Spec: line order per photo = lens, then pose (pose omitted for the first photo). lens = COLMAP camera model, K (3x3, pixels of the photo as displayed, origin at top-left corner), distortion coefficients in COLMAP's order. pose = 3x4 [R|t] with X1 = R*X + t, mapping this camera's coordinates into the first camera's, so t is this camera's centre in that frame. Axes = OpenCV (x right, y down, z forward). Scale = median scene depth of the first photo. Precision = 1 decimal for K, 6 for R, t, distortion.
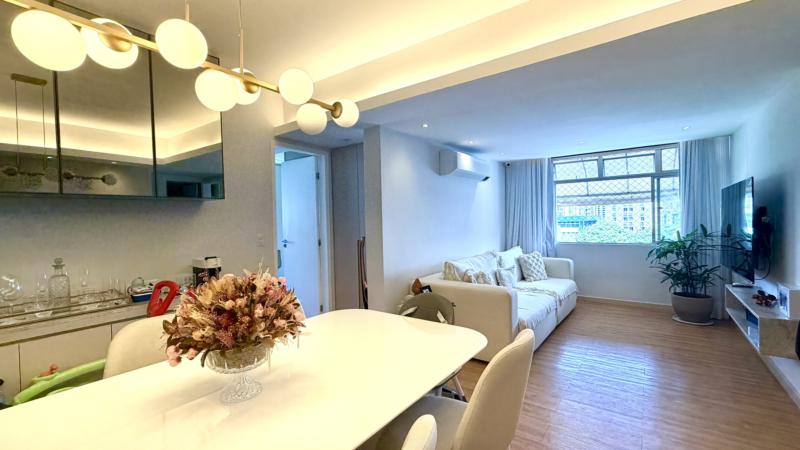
lens RADIAL K [[337.7, 0, 402.0], [0, 337.7, 221.1], [0, 0, 1]] dist [-0.001037, -0.000430]
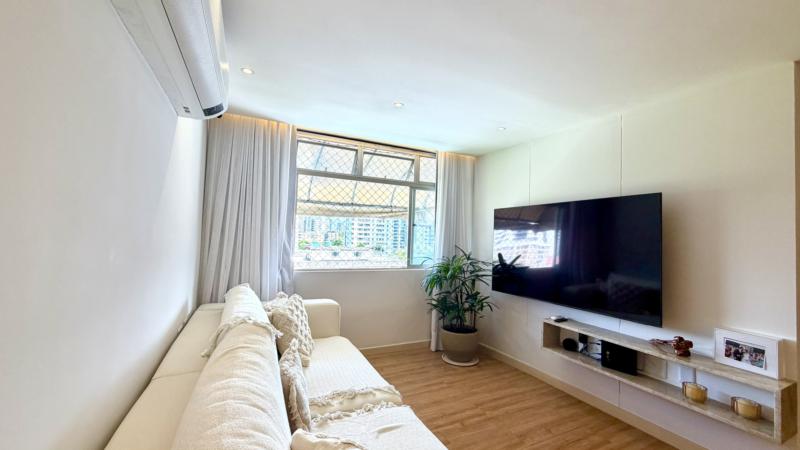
lens RADIAL K [[317.2, 0, 397.1], [0, 317.2, 226.5], [0, 0, 1]] dist [0.000459, -0.000009]
pose [[0.473006, 0.067263, 0.878488, 0.085612], [-0.041535, 0.997675, -0.054025, 0.017153], [-0.880080, -0.010934, 0.474700, 1.147422]]
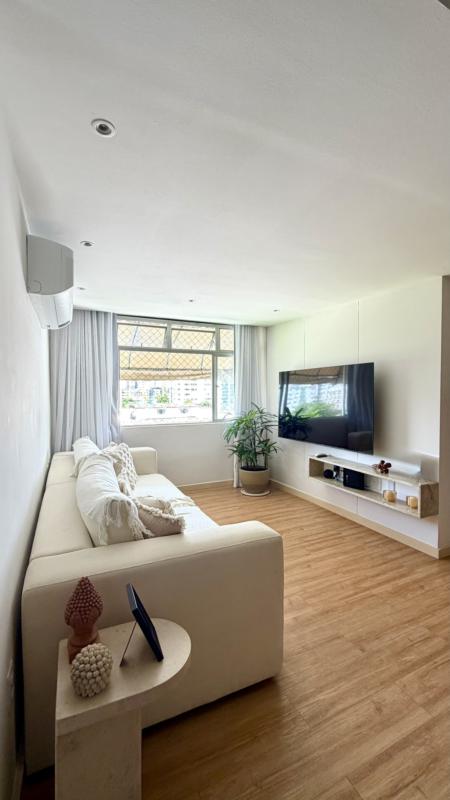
lens RADIAL K [[337.3, 0, 223.1], [0, 337.3, 400.6], [0, 0, 1]] dist [-0.000327, -0.000100]
pose [[0.482559, -0.003416, 0.875857, -0.202792], [-0.005613, 0.999960, 0.006992, -0.004358], [-0.875845, -0.008290, 0.482521, 0.857251]]
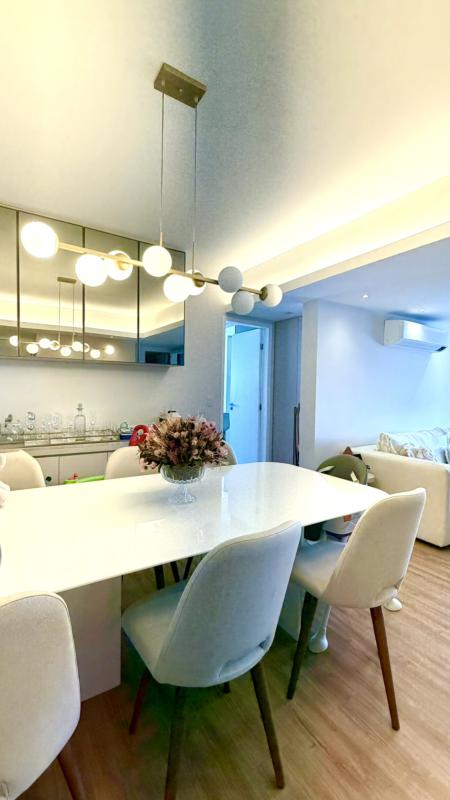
lens RADIAL K [[337.7, 0, 226.6], [0, 337.7, 388.6], [0, 0, 1]] dist [-0.001037, -0.000430]
pose [[0.931463, 0.040341, -0.361592, 0.076518], [-0.043587, 0.999049, -0.000824, 0.013819], [0.361215, 0.016528, 0.932336, -0.105055]]
